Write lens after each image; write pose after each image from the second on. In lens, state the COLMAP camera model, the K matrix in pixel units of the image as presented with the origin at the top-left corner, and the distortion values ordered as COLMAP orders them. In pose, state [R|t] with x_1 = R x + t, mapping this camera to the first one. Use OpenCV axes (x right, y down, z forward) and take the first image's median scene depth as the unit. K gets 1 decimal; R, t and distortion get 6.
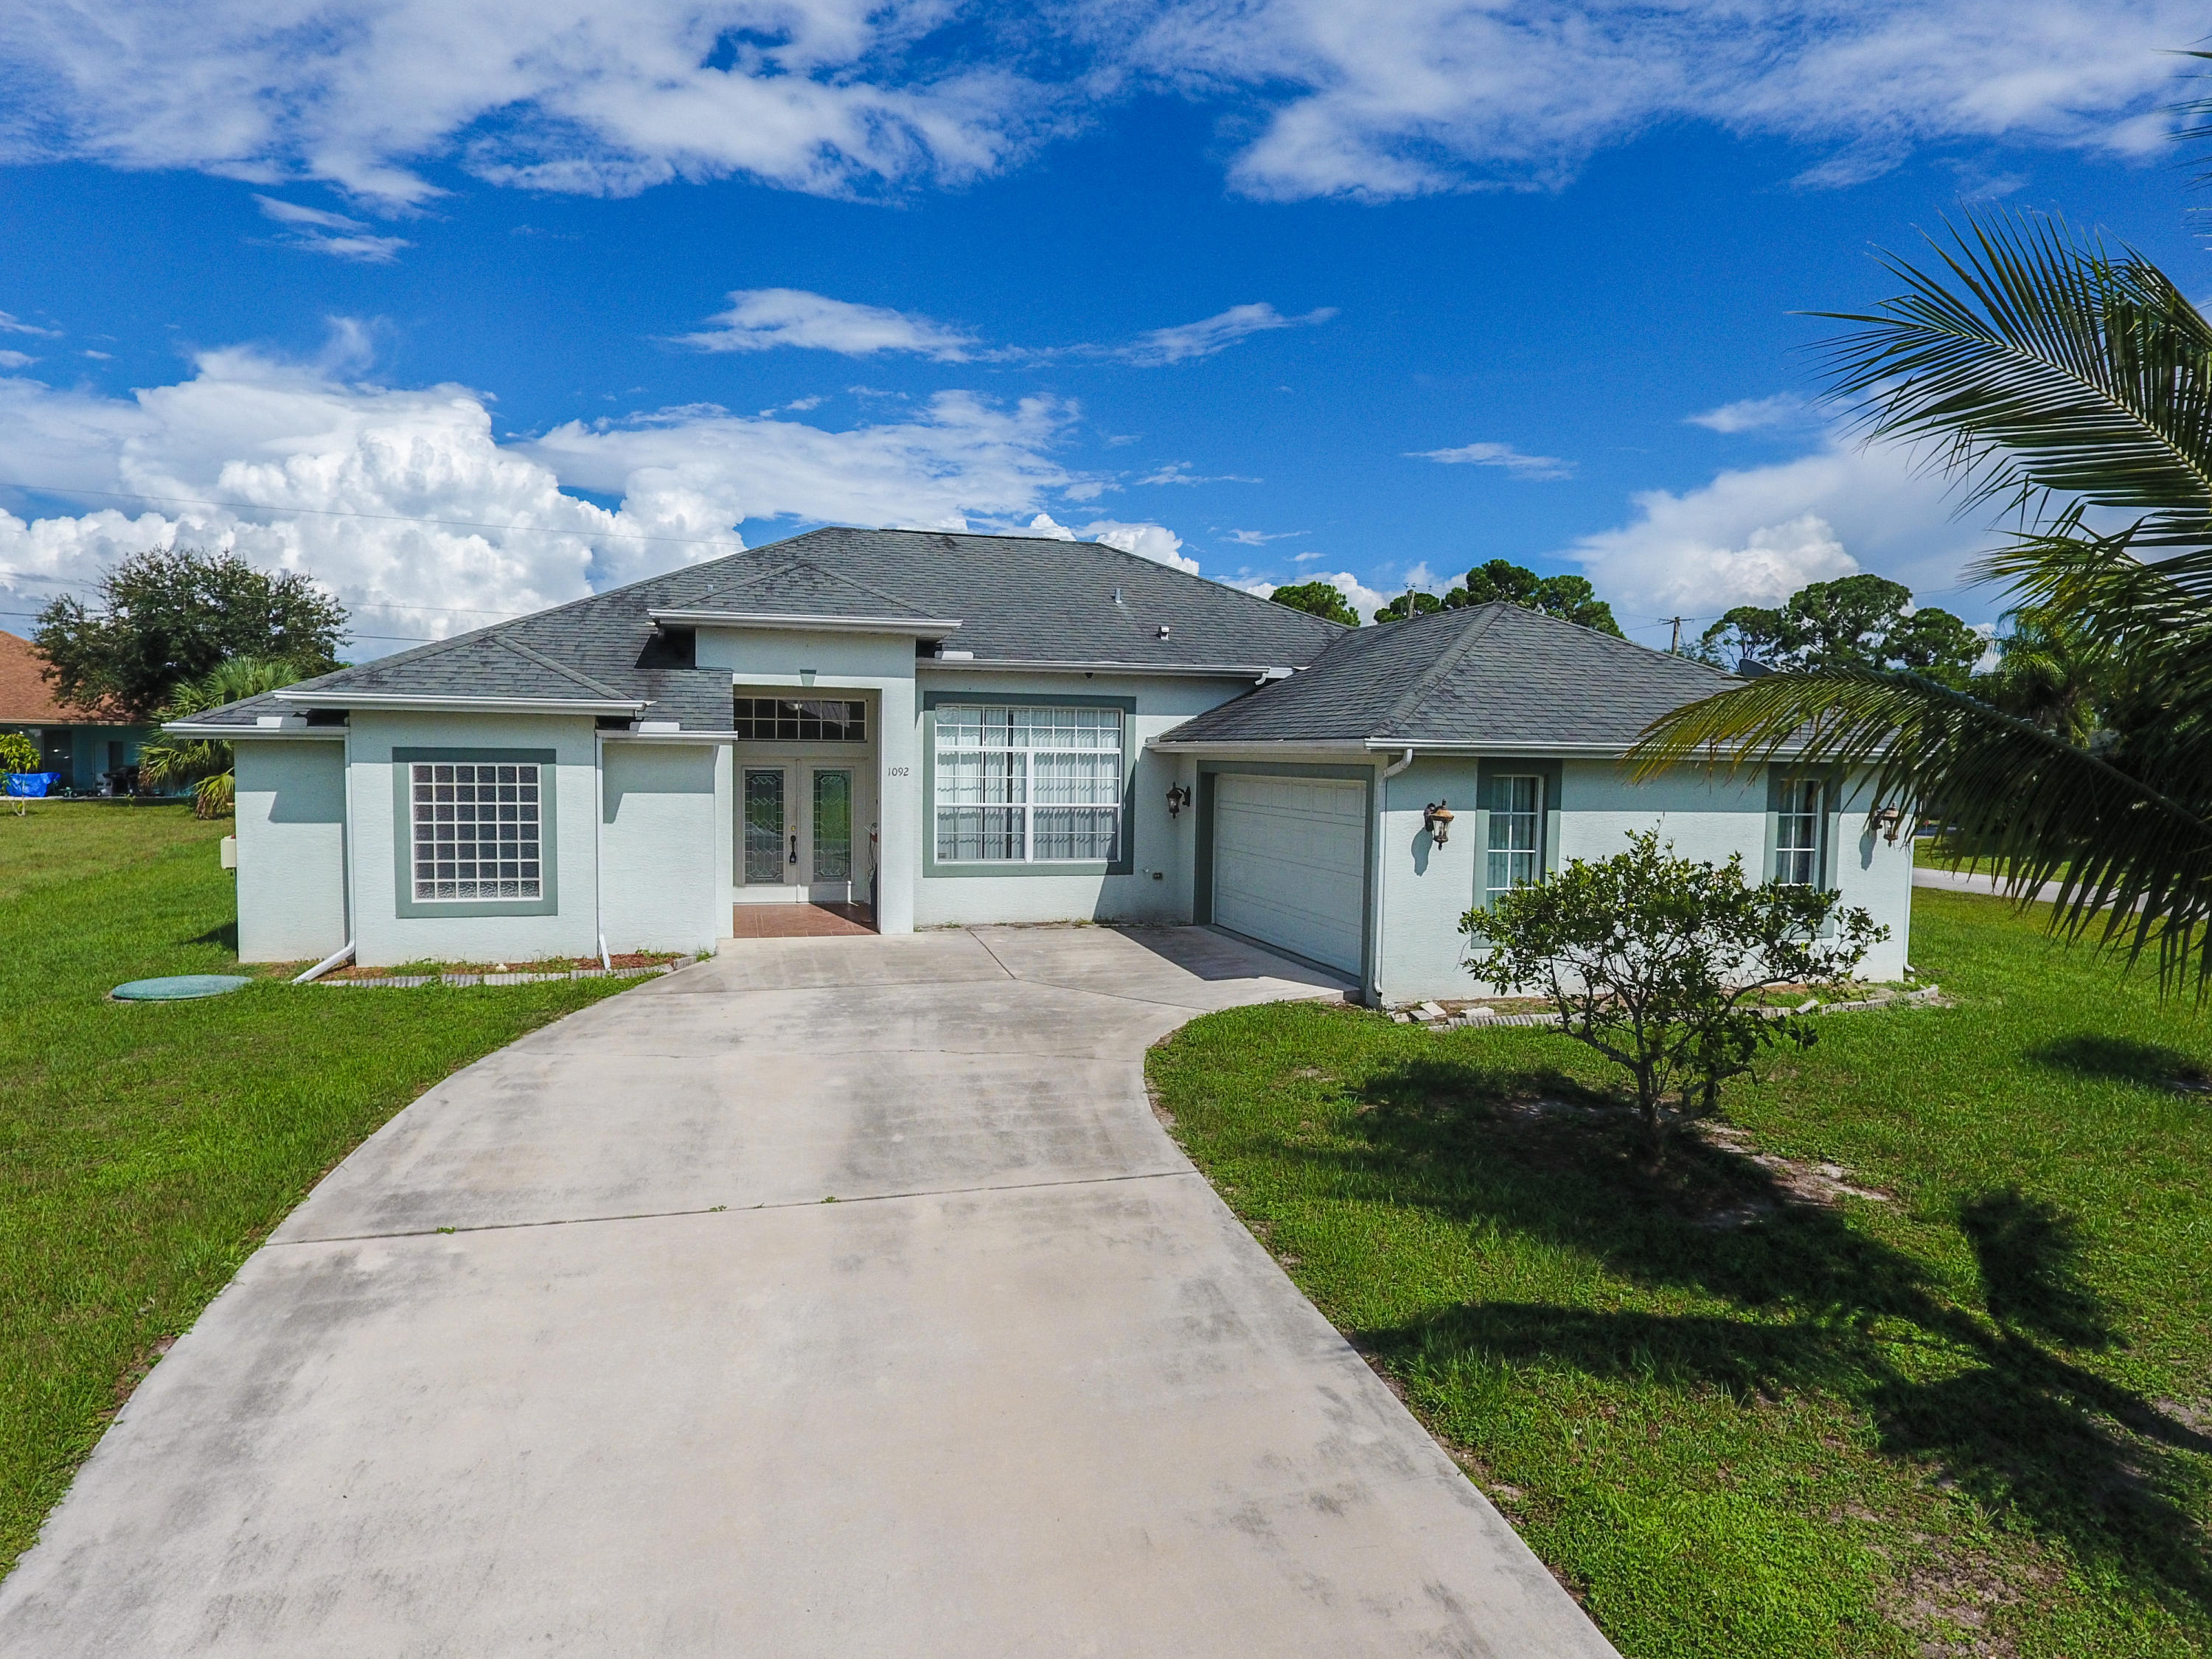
lens RADIAL K [[1298.1, 0, 1110.1], [0, 1298.1, 825.8], [0, 0, 1]] dist [-0.001551, -0.000917]
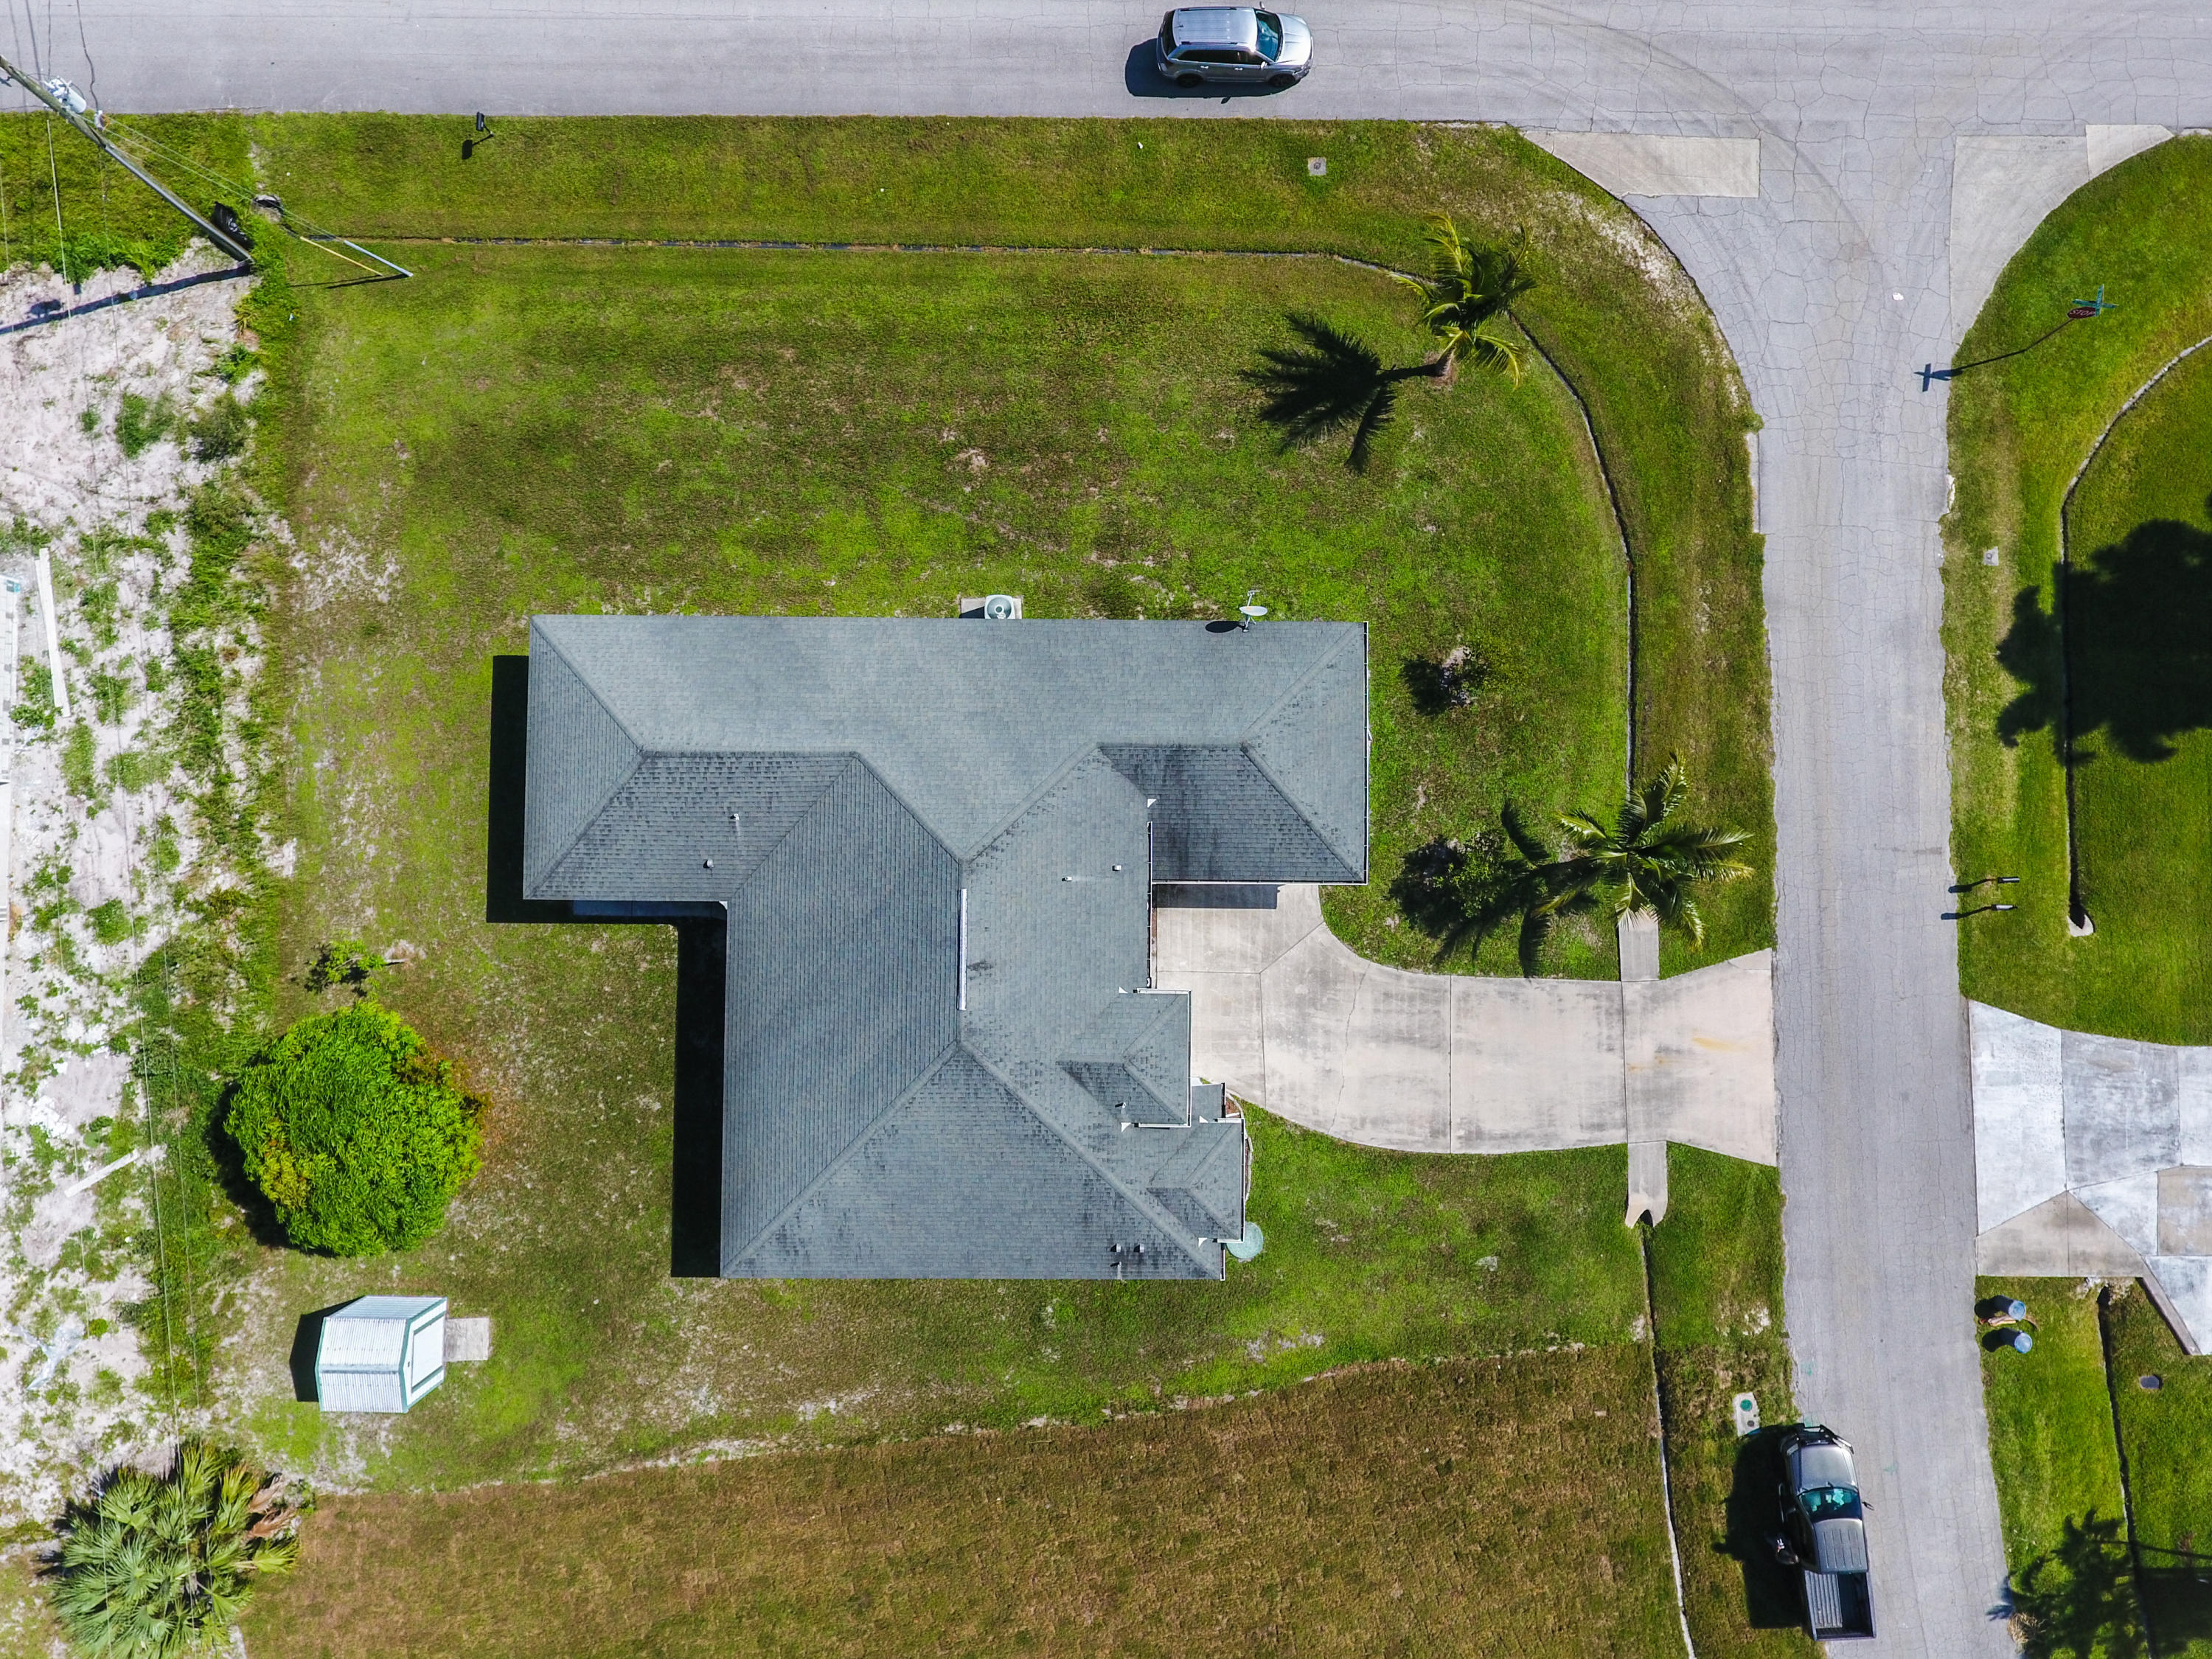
lens RADIAL K [[1298.1, 0, 1094.5], [0, 1298.1, 832.0], [0, 0, 1]] dist [-0.001551, -0.000917]
pose [[0.287954, -0.957367, 0.023052, 0.053696], [0.050772, 0.039300, 0.997937, -2.797427], [-0.956297, -0.286189, 0.059924, 1.307469]]
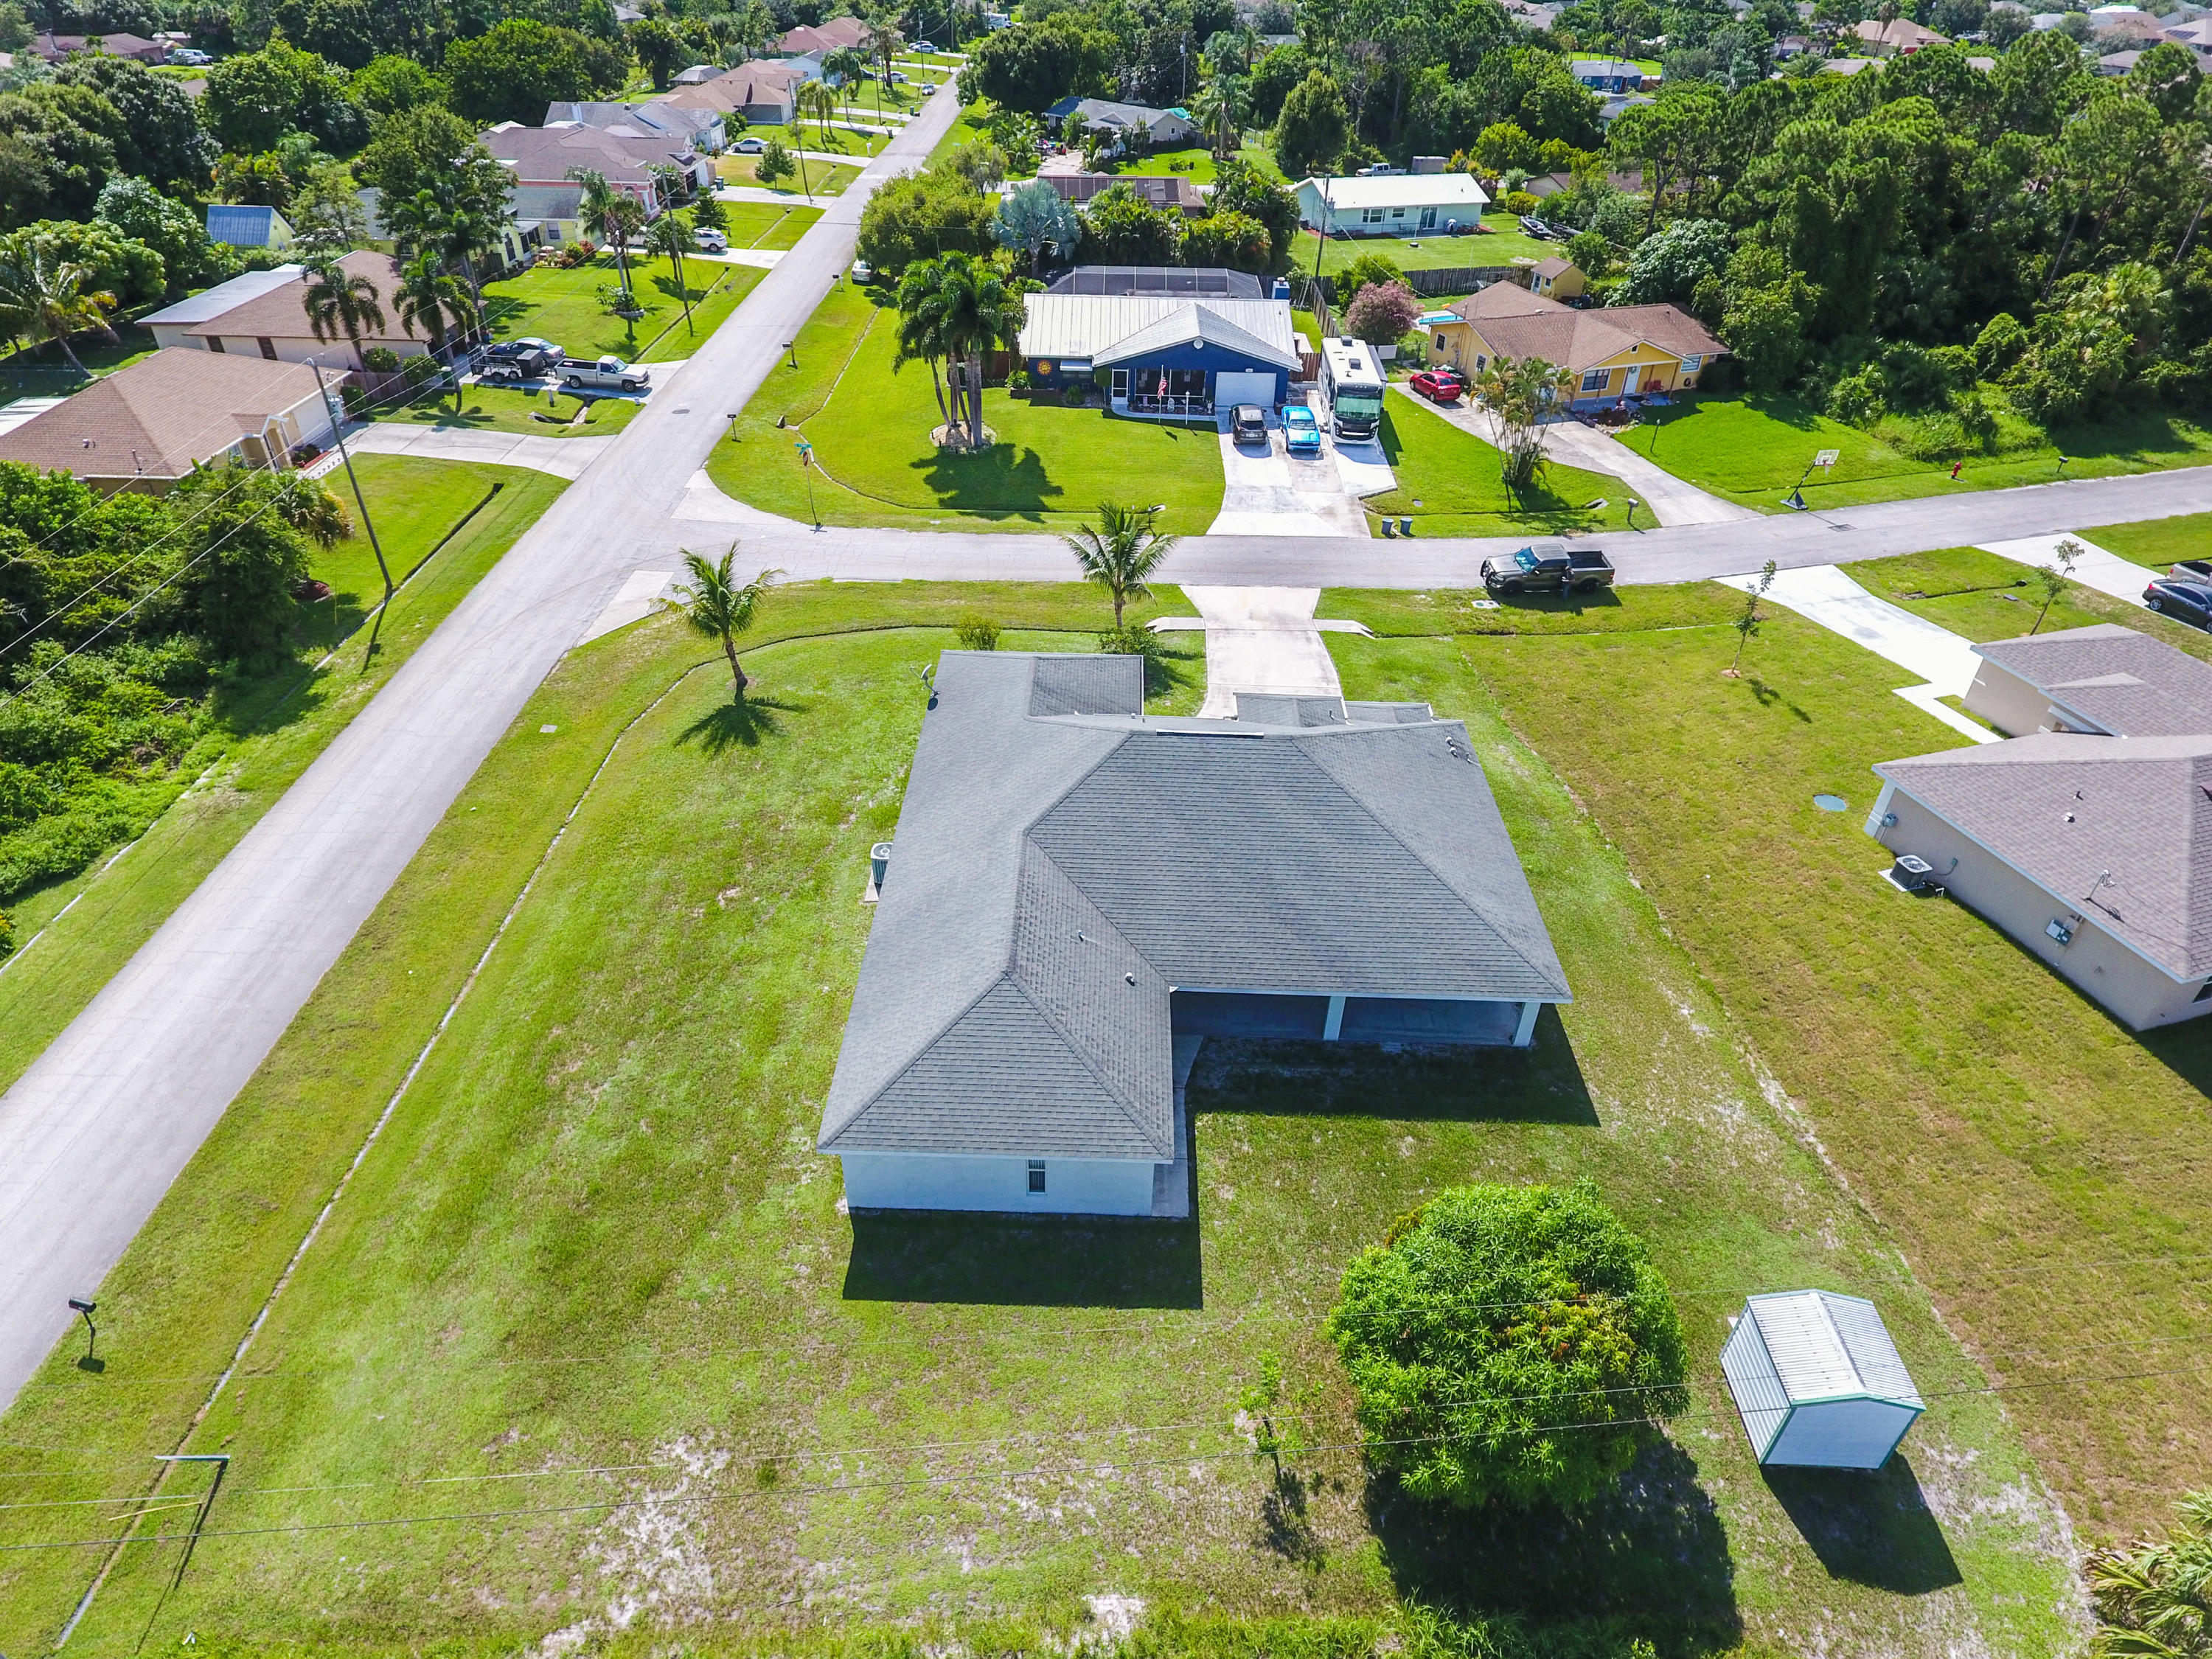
lens RADIAL K [[1298.1, 0, 1099.0], [0, 1298.1, 843.5], [0, 0, 1]] dist [-0.001551, -0.000917]
pose [[-0.952520, -0.207041, 0.223250, -0.612358], [-0.017591, 0.769420, 0.638501, -1.933940], [-0.303969, 0.604258, -0.736530, 3.864247]]
